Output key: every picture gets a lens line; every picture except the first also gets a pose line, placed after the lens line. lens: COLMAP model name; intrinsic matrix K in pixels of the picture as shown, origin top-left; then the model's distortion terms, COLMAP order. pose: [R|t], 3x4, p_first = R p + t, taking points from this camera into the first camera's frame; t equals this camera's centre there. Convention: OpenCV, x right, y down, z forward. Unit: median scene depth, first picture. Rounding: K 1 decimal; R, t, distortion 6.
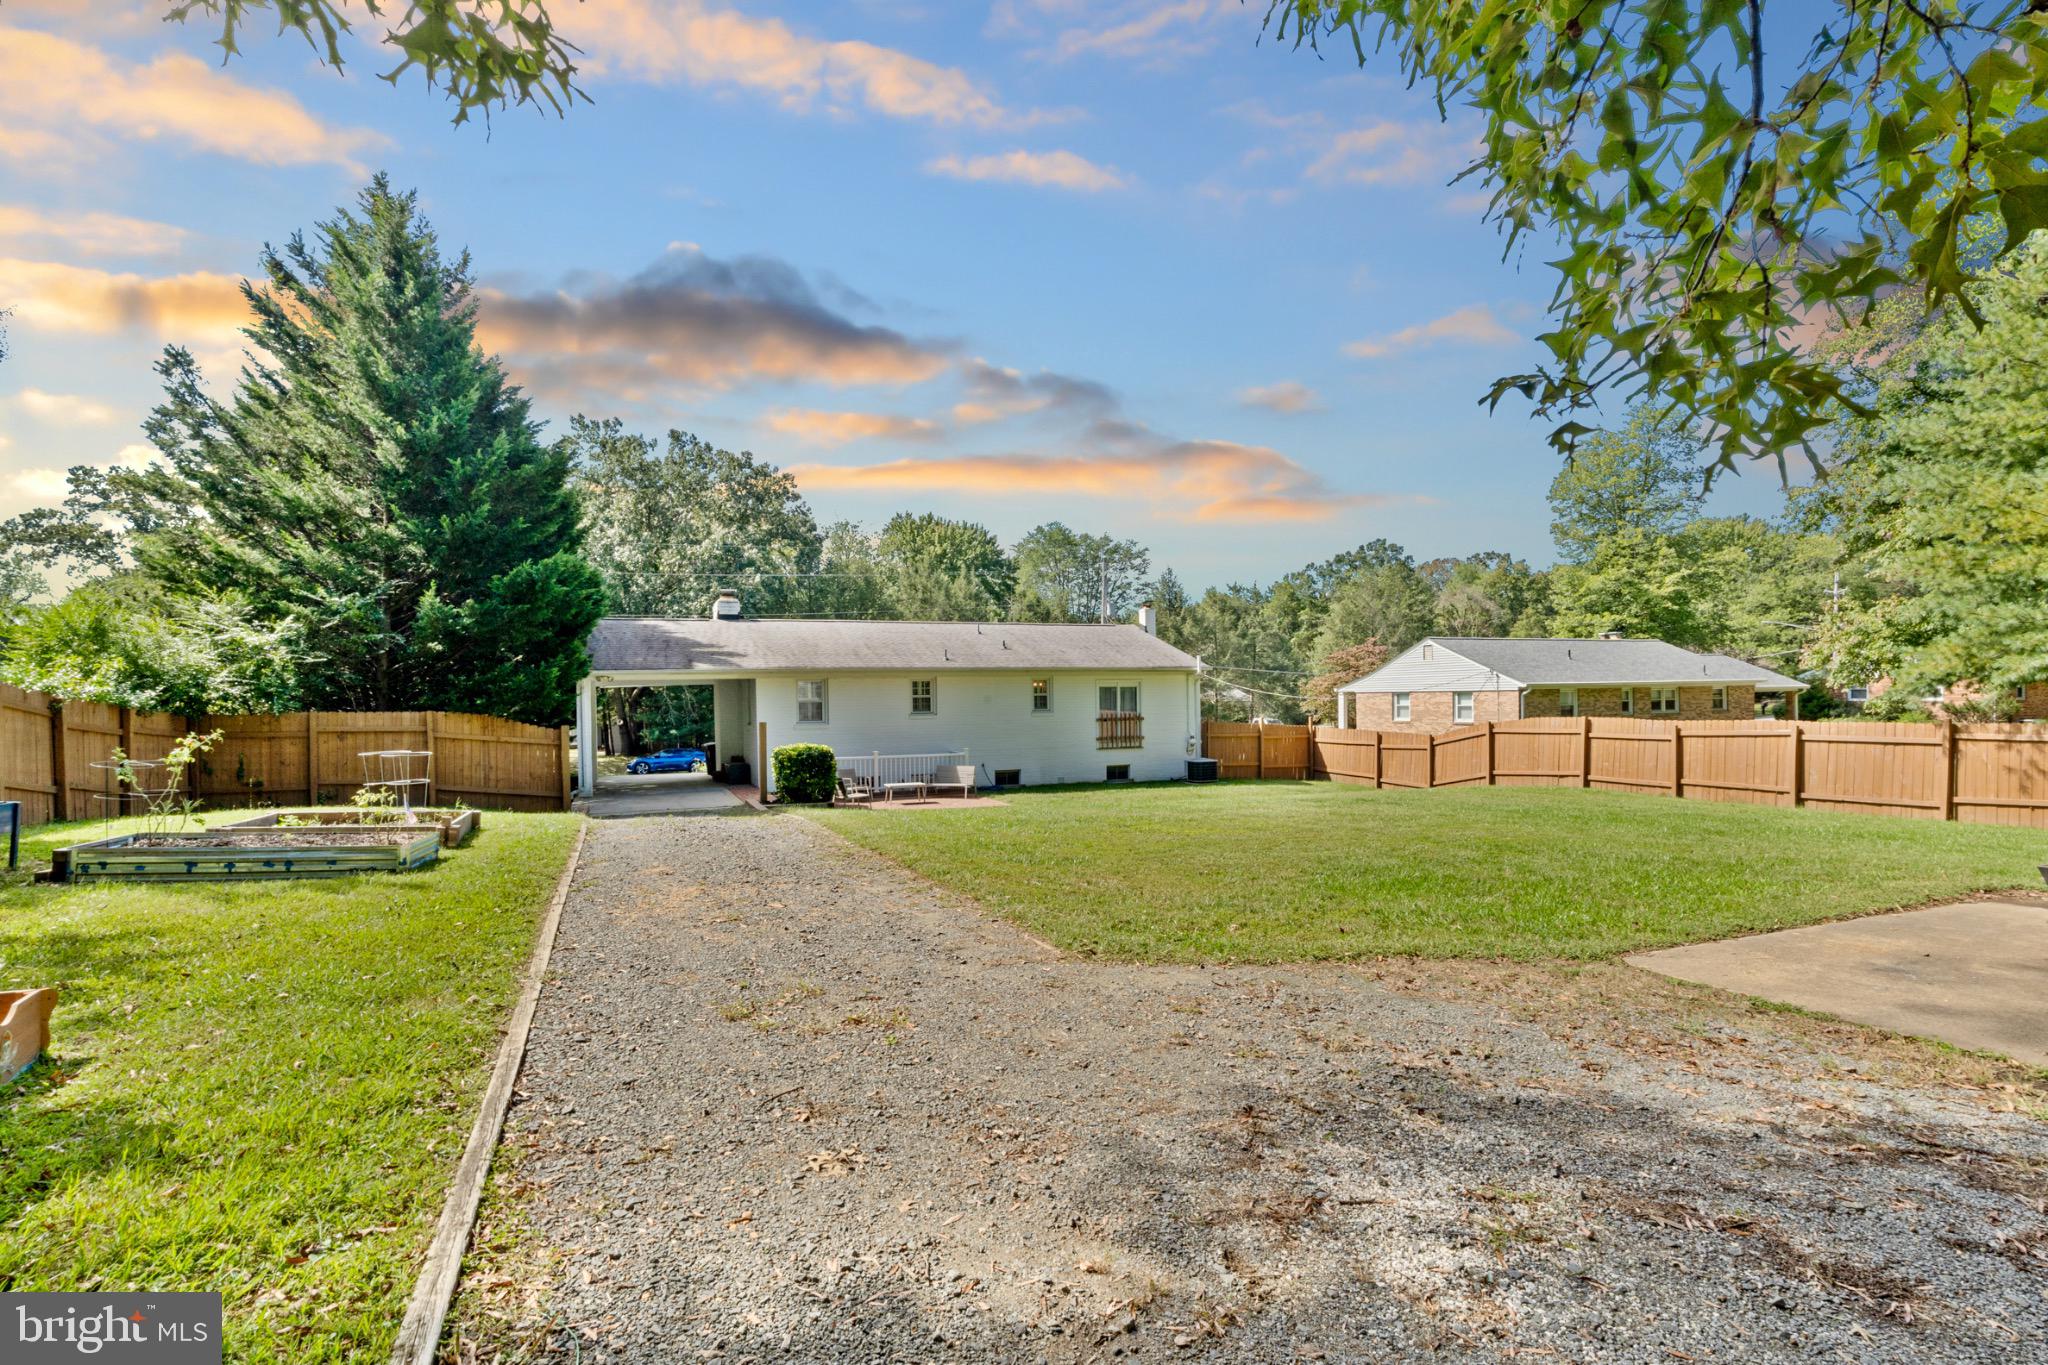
lens RADIAL K [[992.4, 0, 1037.3], [0, 992.4, 750.0], [0, 0, 1]] dist [-0.001616, -0.002092]
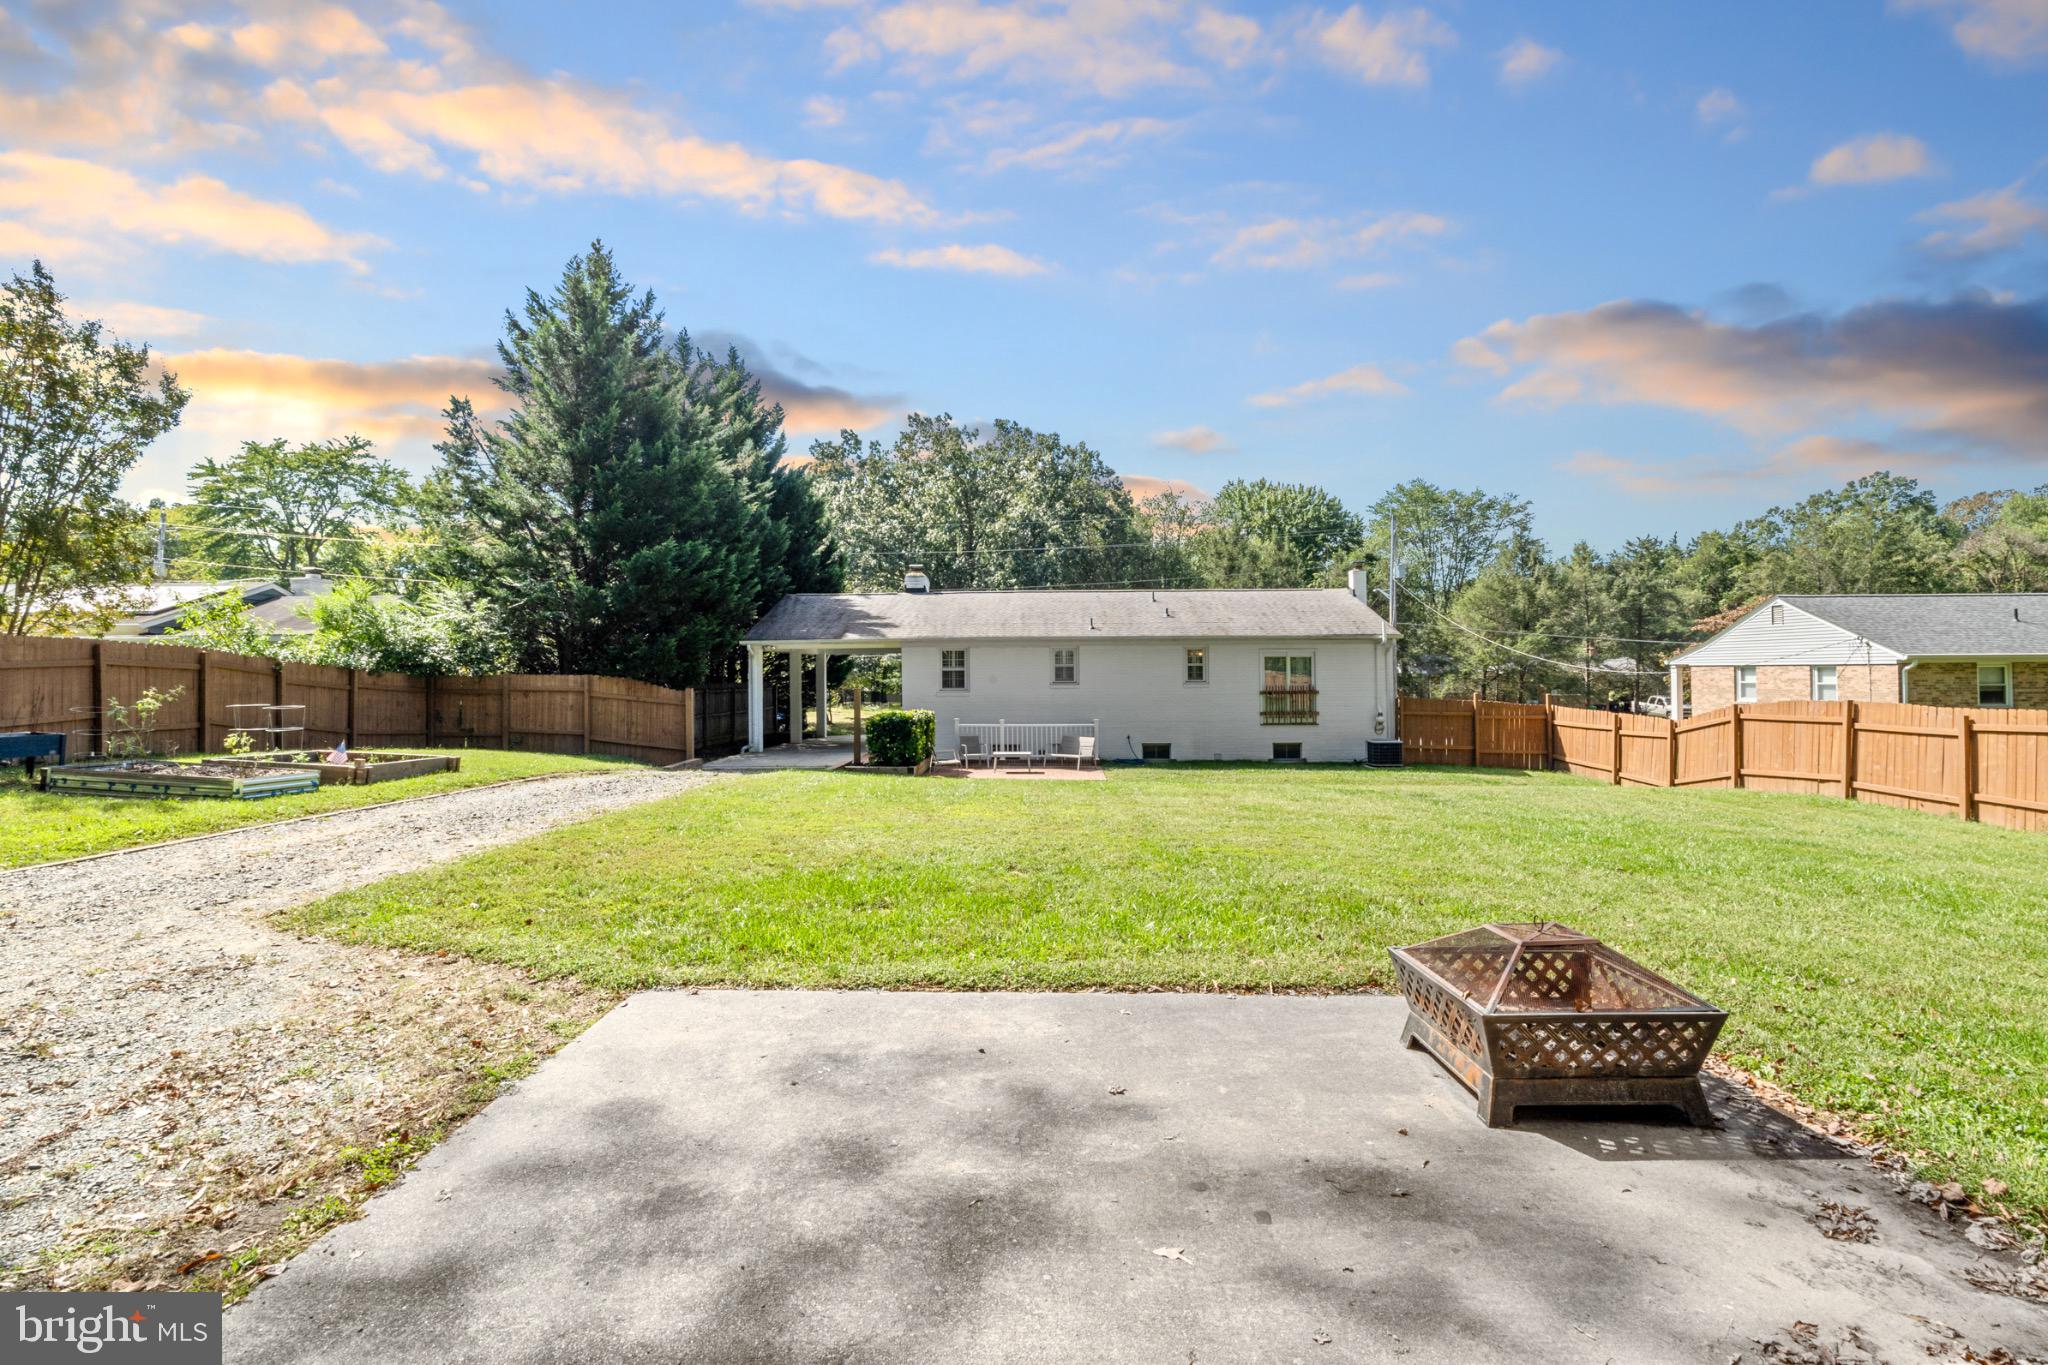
lens RADIAL K [[992.4, 0, 1031.5], [0, 992.4, 671.6], [0, 0, 1]] dist [-0.001616, -0.002092]
pose [[0.915566, 0.010492, -0.402031, 0.233836], [-0.029613, 0.998705, -0.041377, -0.005463], [0.401076, 0.049789, 0.914691, 0.071859]]
